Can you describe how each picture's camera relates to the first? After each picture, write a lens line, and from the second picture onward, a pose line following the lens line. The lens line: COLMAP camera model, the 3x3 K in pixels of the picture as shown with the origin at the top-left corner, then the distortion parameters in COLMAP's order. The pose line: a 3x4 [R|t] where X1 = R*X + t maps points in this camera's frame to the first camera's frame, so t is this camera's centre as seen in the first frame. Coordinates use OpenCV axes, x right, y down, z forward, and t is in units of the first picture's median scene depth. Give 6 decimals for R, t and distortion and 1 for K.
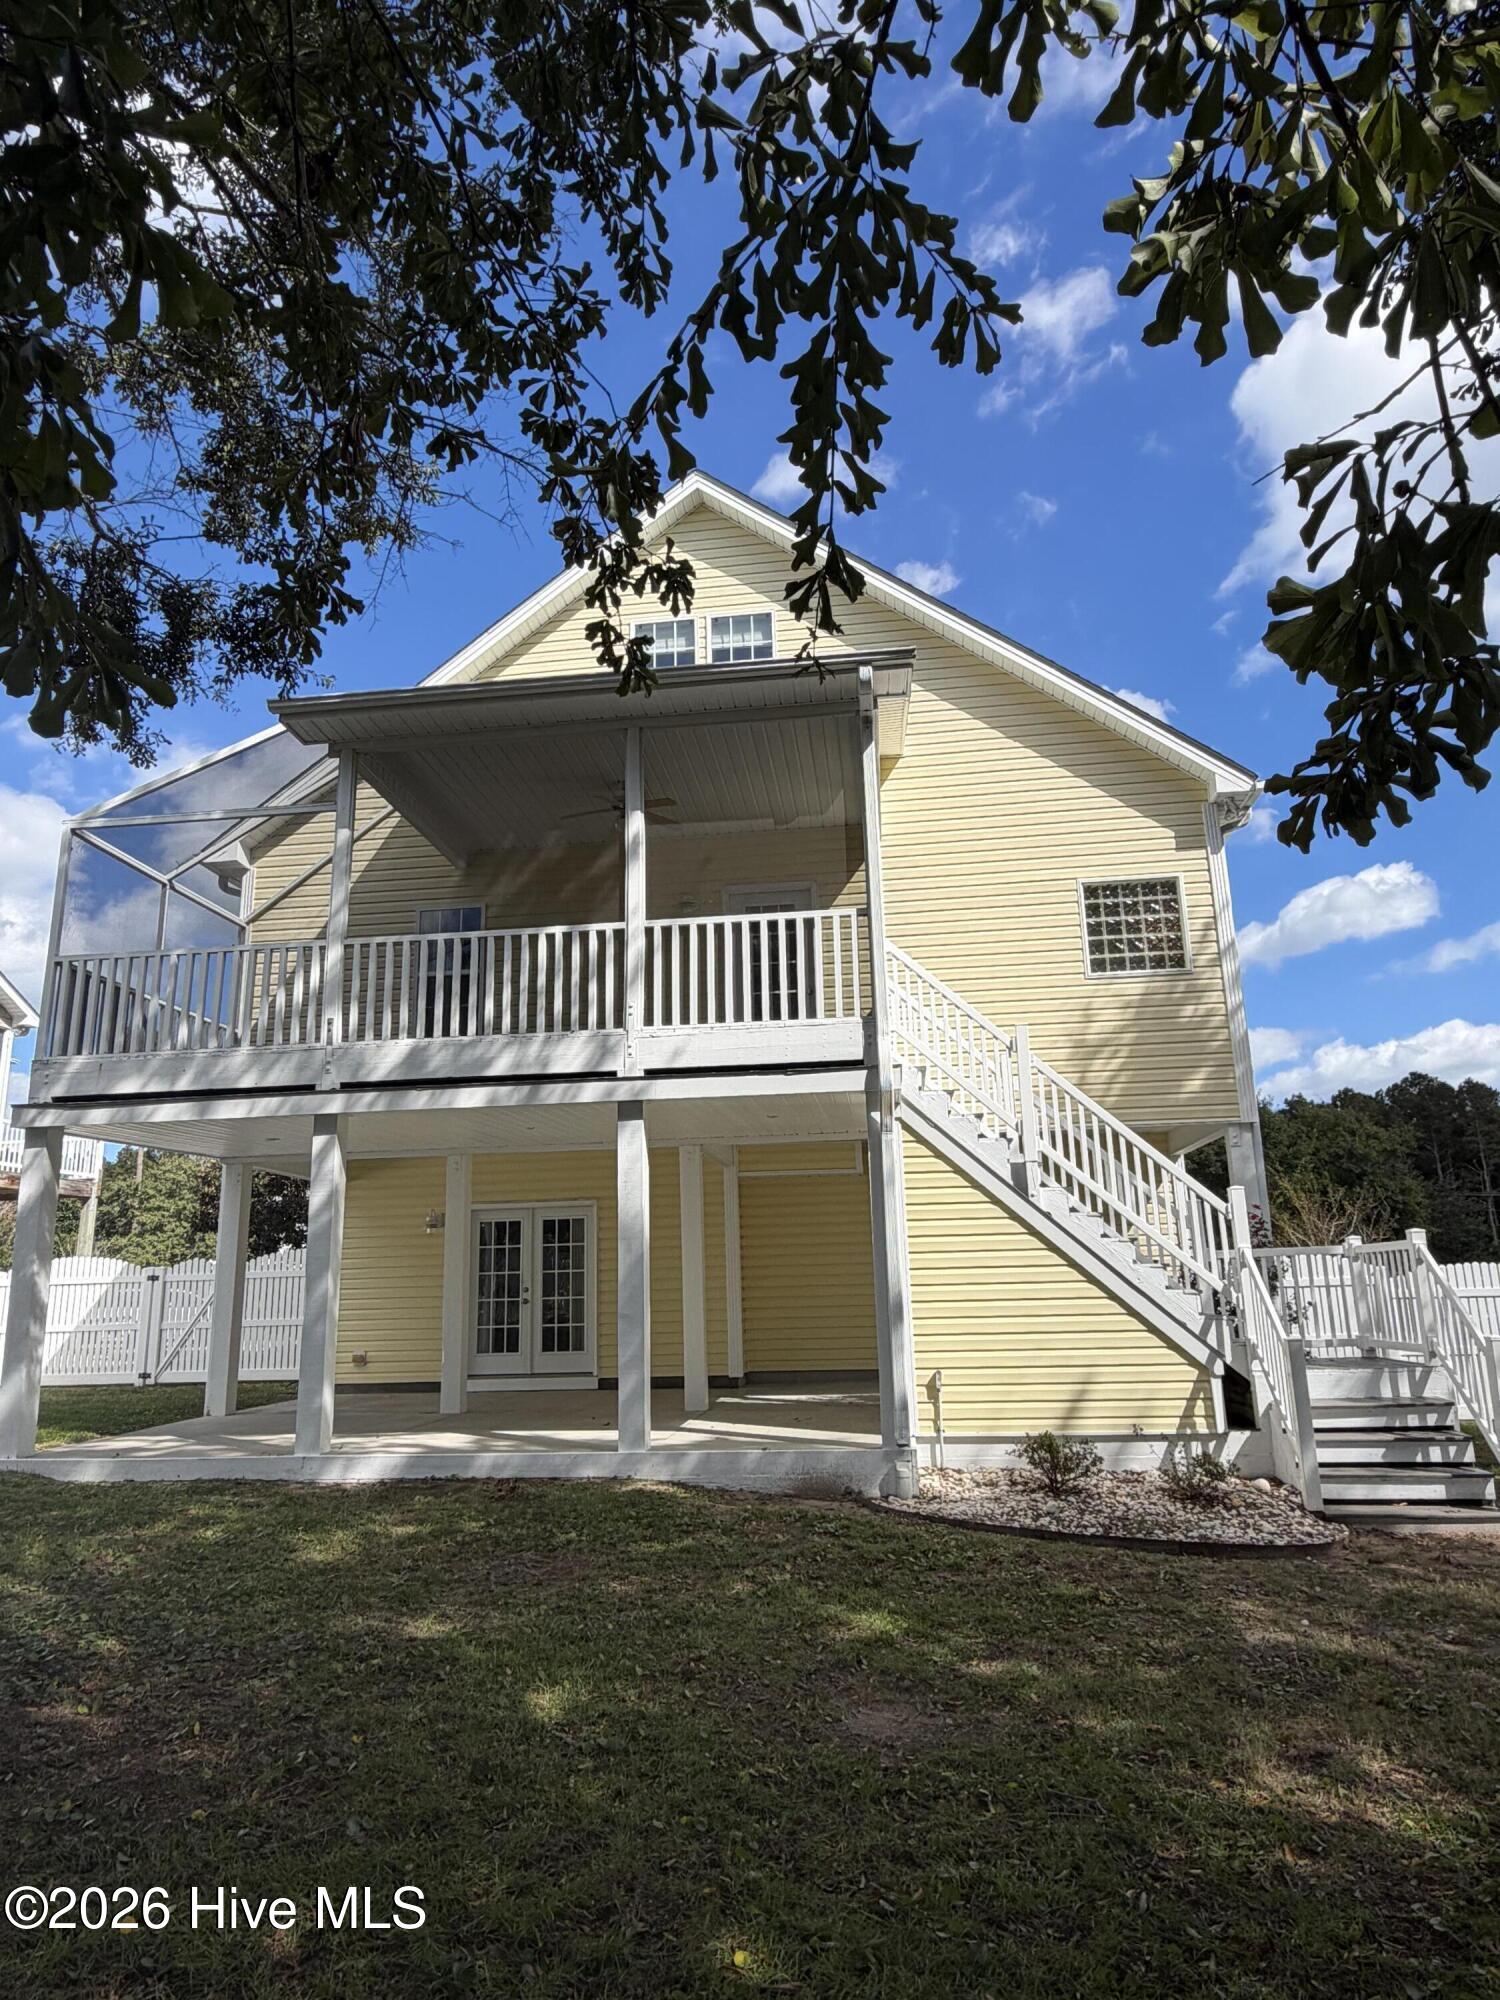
lens RADIAL K [[1211.1, 0, 751.5], [0, 1211.1, 997.7], [0, 0, 1]] dist [-0.010932, 0.005891]
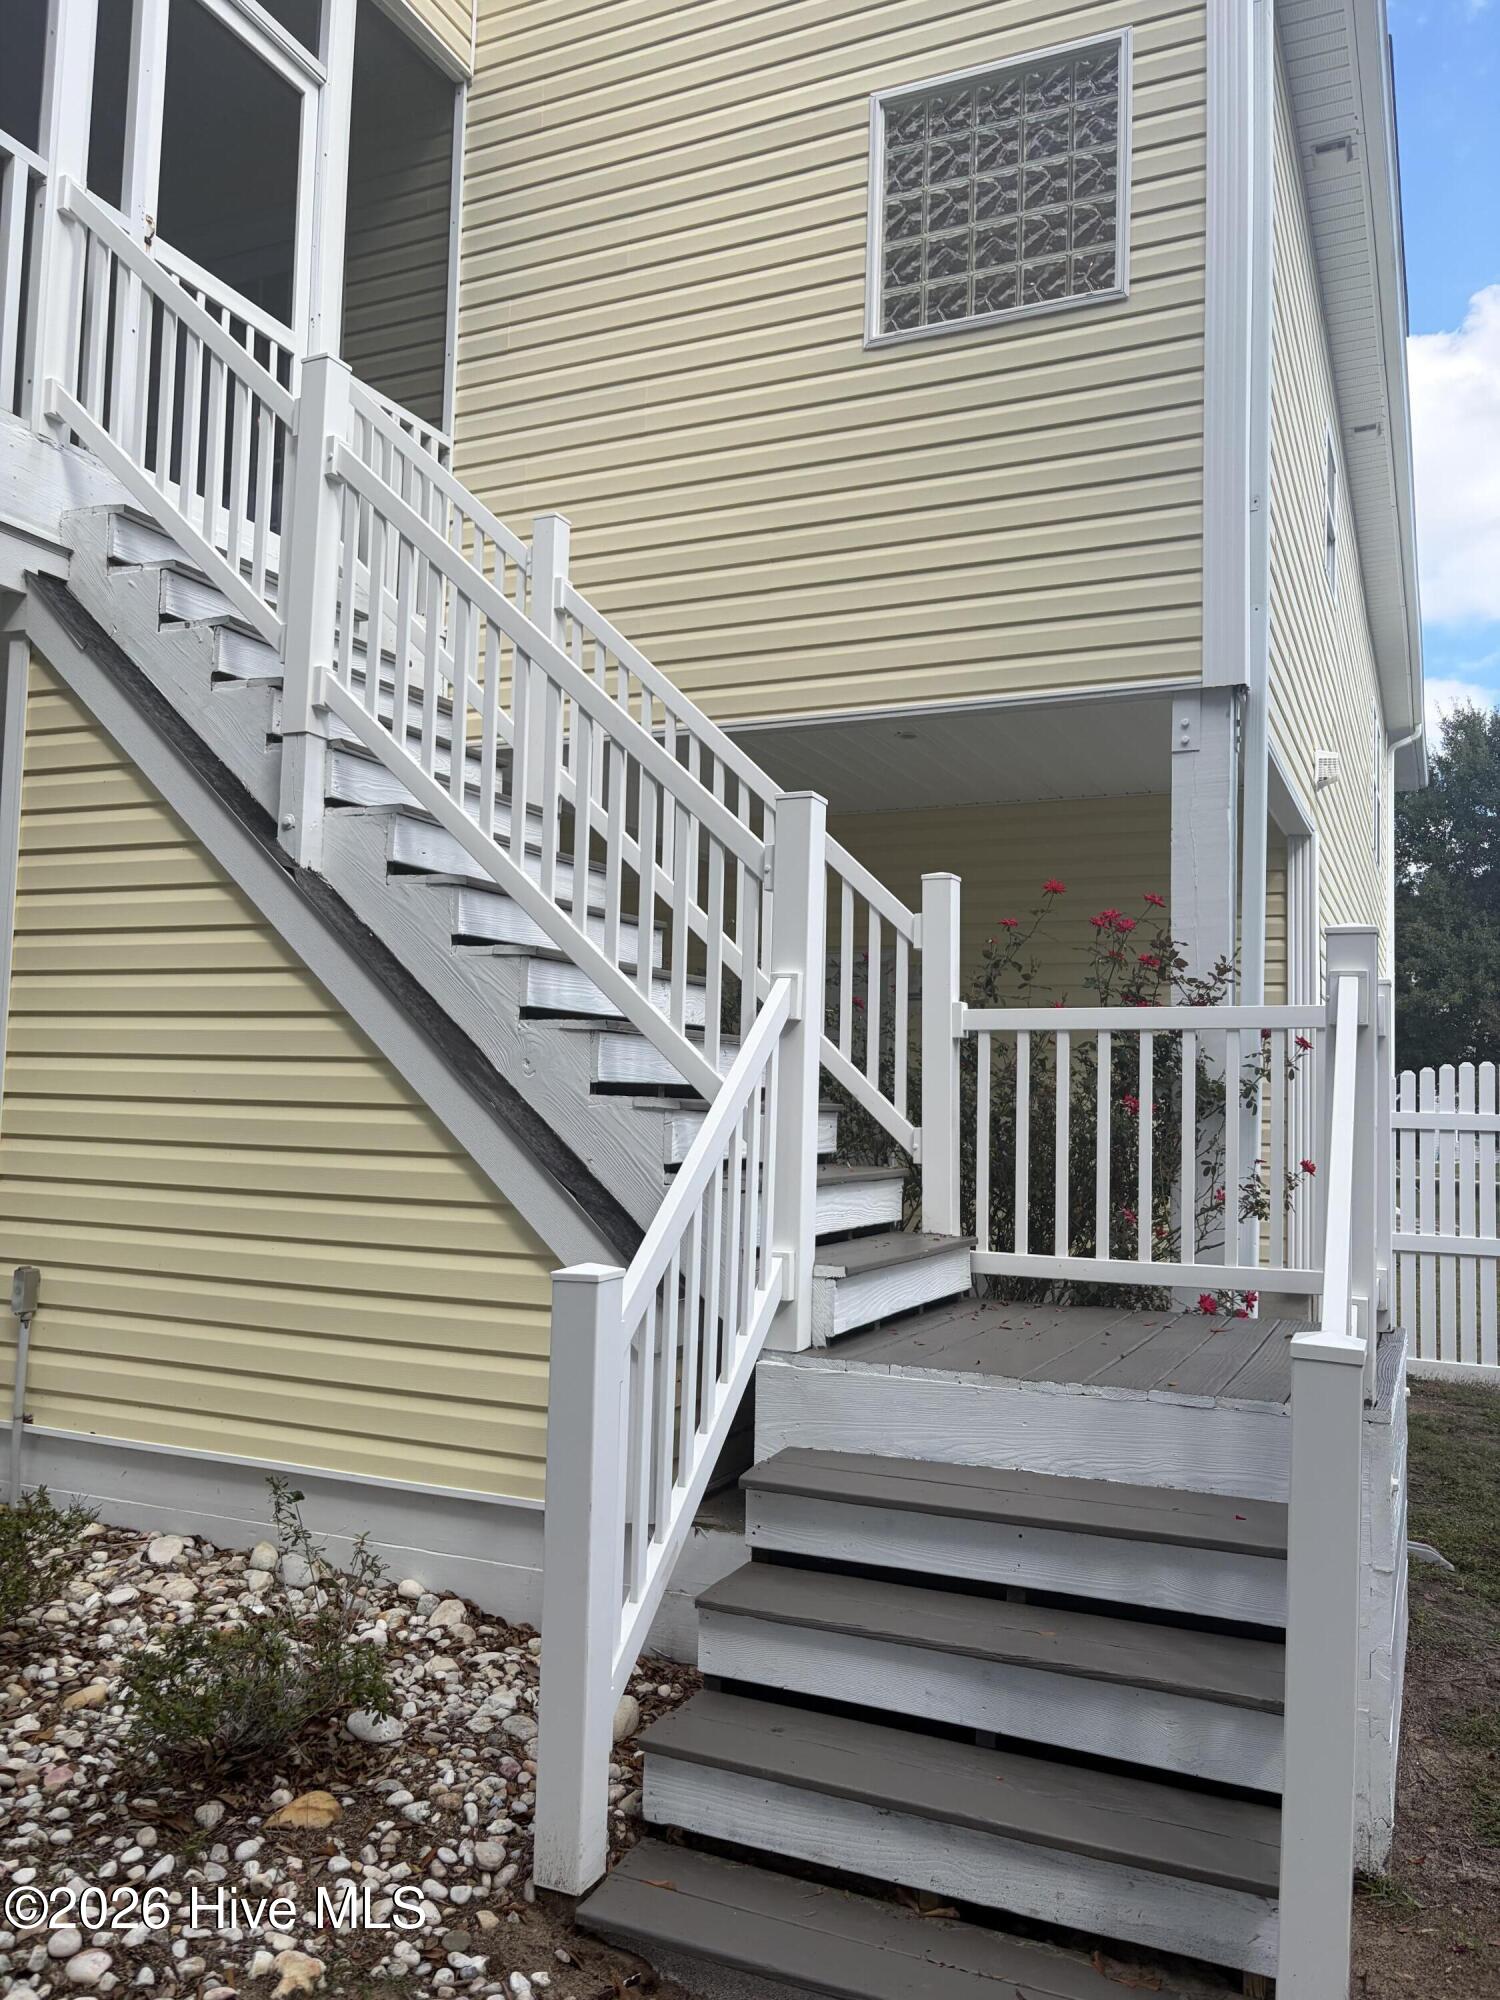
lens RADIAL K [[1527.6, 0, 759.6], [0, 1527.6, 1007.2], [0, 0, 1]] dist [0.036304, -0.049590]
pose [[0.953900, 0.031256, -0.298494, 0.563901], [0.022267, 0.984450, 0.174245, 0.154482], [0.299299, -0.172859, 0.938371, 0.665119]]
